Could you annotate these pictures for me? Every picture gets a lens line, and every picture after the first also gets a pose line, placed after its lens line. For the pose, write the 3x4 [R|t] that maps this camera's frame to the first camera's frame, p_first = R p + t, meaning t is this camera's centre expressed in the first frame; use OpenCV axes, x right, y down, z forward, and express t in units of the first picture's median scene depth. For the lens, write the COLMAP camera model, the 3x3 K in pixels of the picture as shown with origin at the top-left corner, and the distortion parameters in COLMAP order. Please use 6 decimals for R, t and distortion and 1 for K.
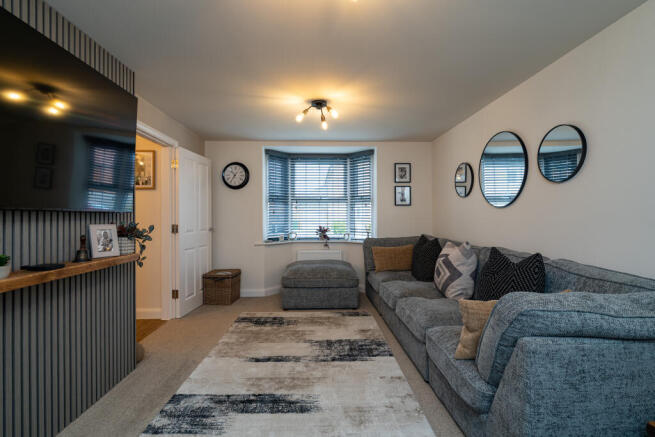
lens RADIAL K [[302.2, 0, 326.3], [0, 302.2, 216.1], [0, 0, 1]] dist [-0.001690, 0.000500]
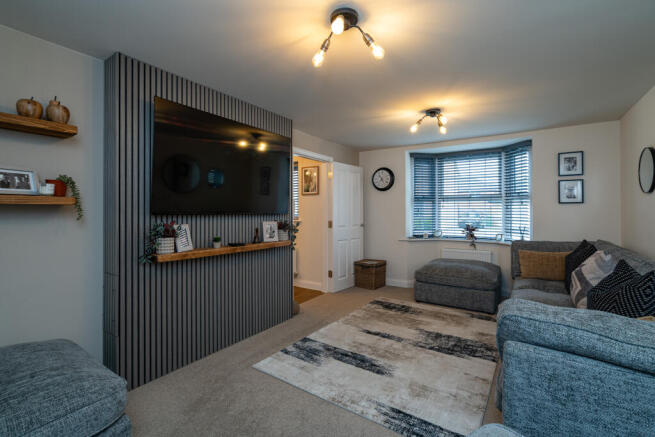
lens RADIAL K [[302.2, 0, 326.3], [0, 302.2, 216.1], [0, 0, 1]] dist [-0.001690, 0.000500]
pose [[0.810235, 0.012285, -0.585976, 0.275187], [-0.002485, 0.999843, 0.017526, -0.018444], [0.586100, -0.012744, 0.810139, -0.082619]]
